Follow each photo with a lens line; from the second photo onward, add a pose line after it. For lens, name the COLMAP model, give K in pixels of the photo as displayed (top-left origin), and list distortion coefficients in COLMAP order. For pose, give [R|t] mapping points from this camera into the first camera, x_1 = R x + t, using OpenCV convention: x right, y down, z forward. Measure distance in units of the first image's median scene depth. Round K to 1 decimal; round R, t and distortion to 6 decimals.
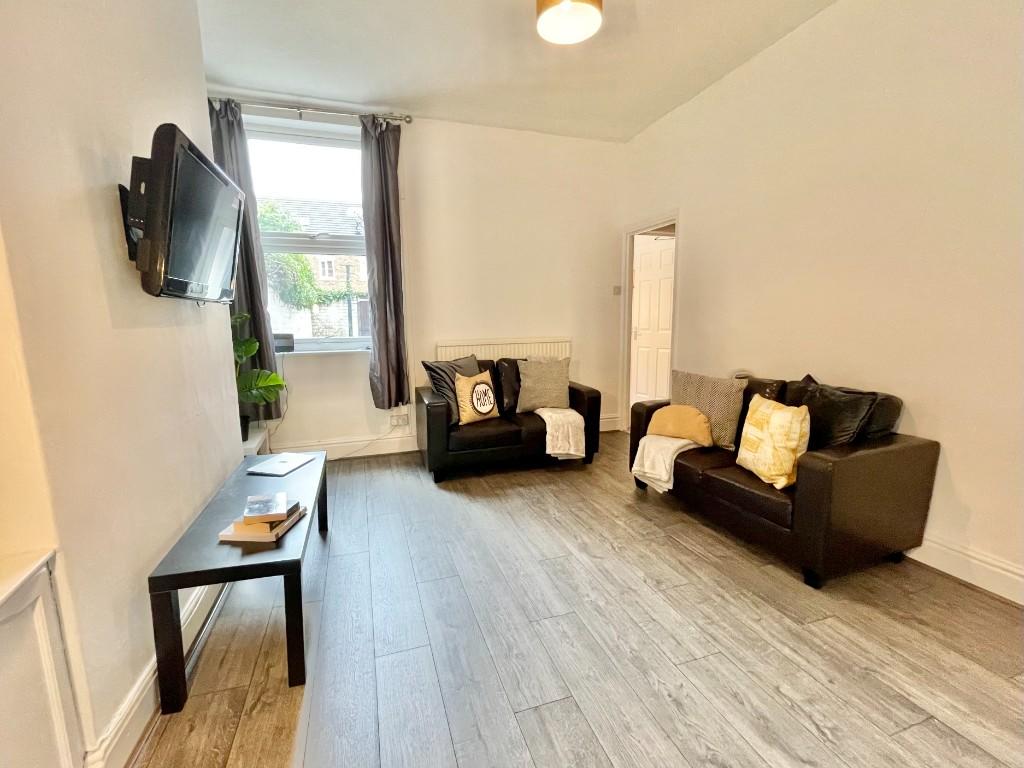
lens RADIAL K [[443.7, 0, 508.7], [0, 443.7, 385.2], [0, 0, 1]] dist [-0.003225, -0.000760]
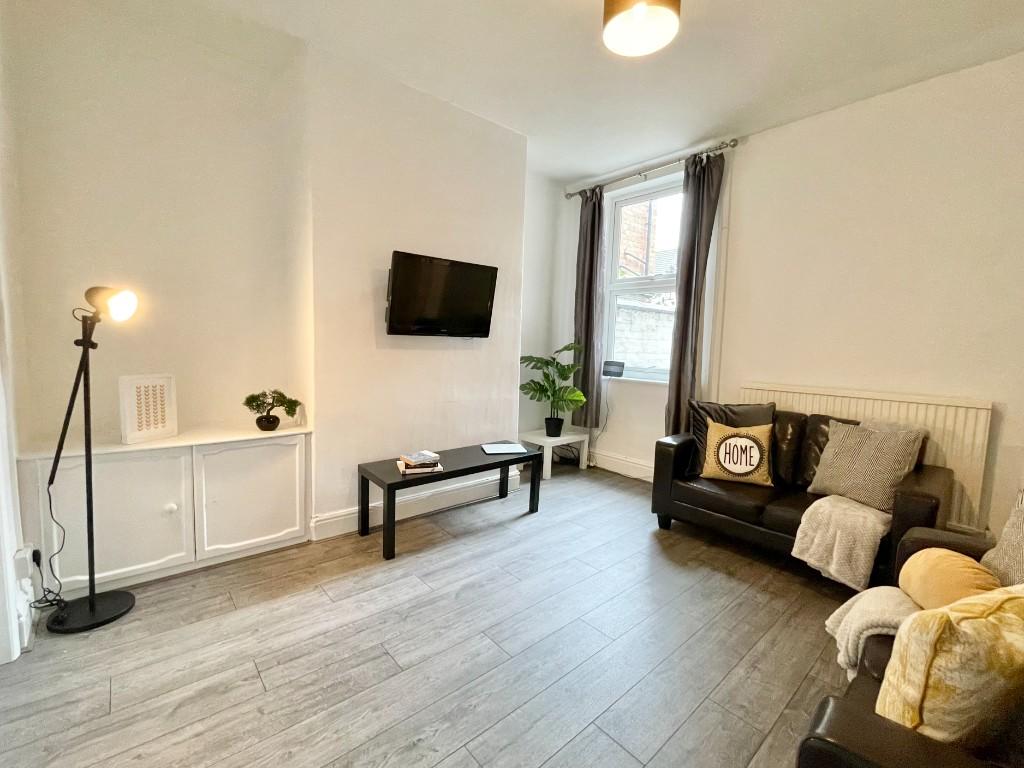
lens RADIAL K [[443.7, 0, 508.7], [0, 443.7, 385.2], [0, 0, 1]] dist [-0.003225, -0.000760]
pose [[0.380619, 0.110831, -0.918066, 0.622070], [-0.172712, 0.983842, 0.047167, -0.075186], [0.908460, 0.140608, 0.393611, 0.340063]]
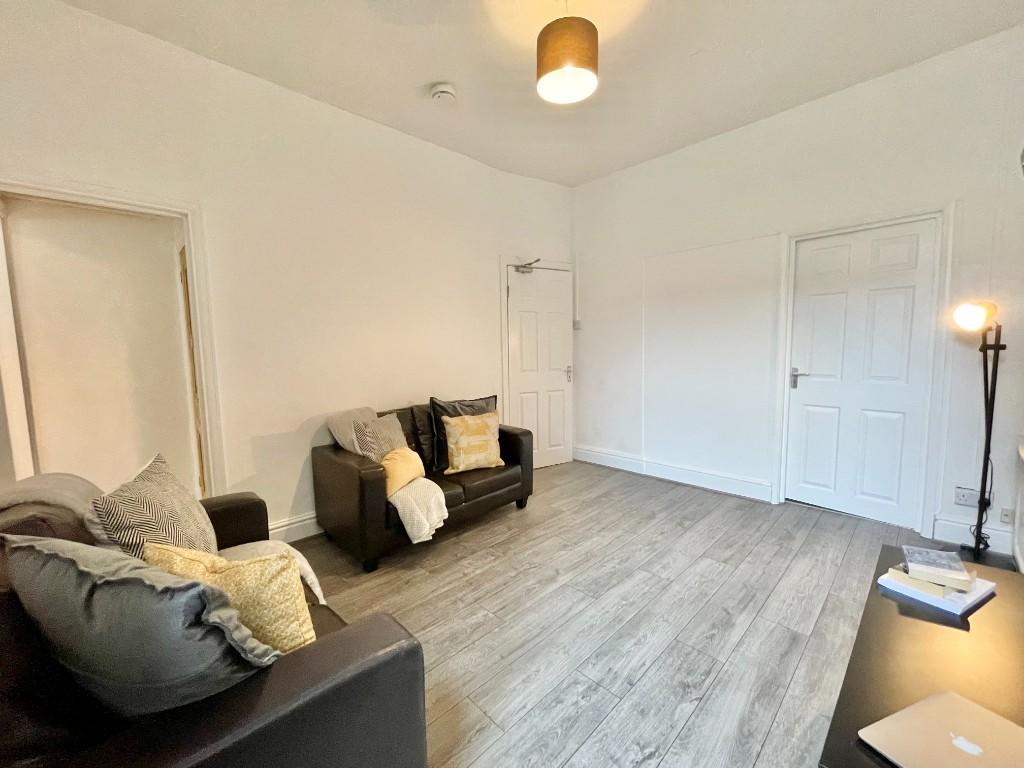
lens RADIAL K [[414.9, 0, 509.1], [0, 414.9, 385.3], [0, 0, 1]] dist [0.000308, -0.000284]
pose [[-0.429328, -0.062776, 0.900964, -0.506516], [0.159427, 0.976648, 0.144019, -0.179497], [-0.888966, 0.205470, -0.409294, 1.127340]]
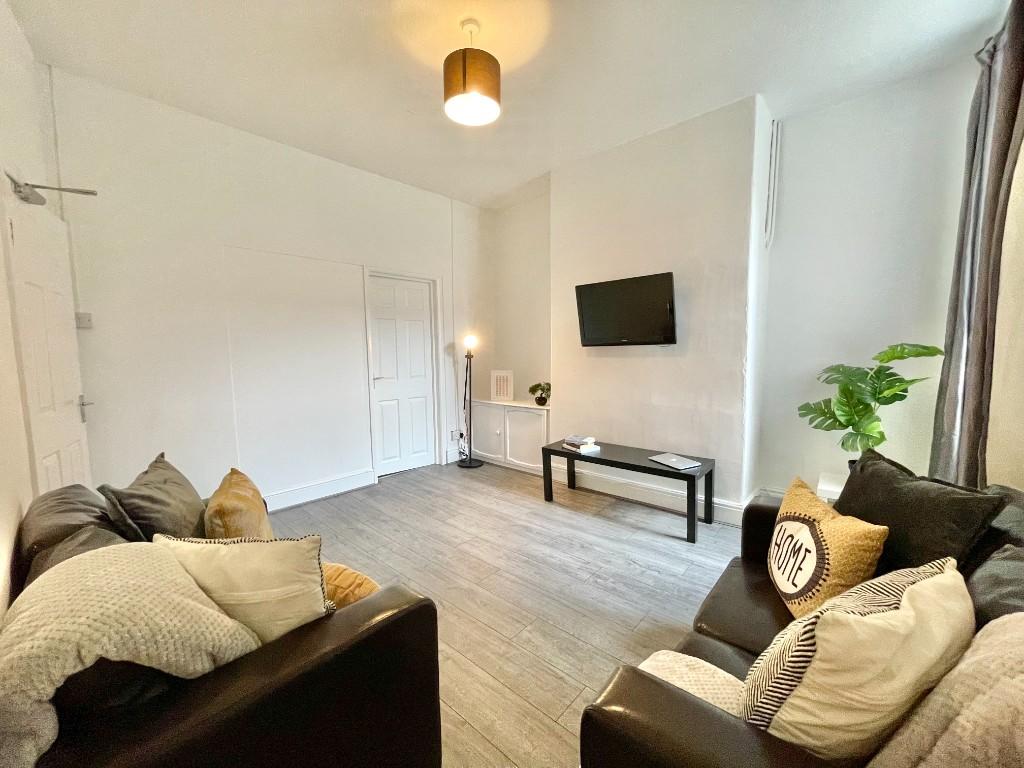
lens RADIAL K [[410.5, 0, 512.0], [0, 410.5, 384.0], [0, 0, 1]] dist [0.000005, -0.000085]
pose [[-0.869149, 0.062551, -0.490579, 0.412906], [-0.051776, 0.975009, 0.216048, -0.235806], [0.491833, 0.213178, -0.844189, 1.406103]]
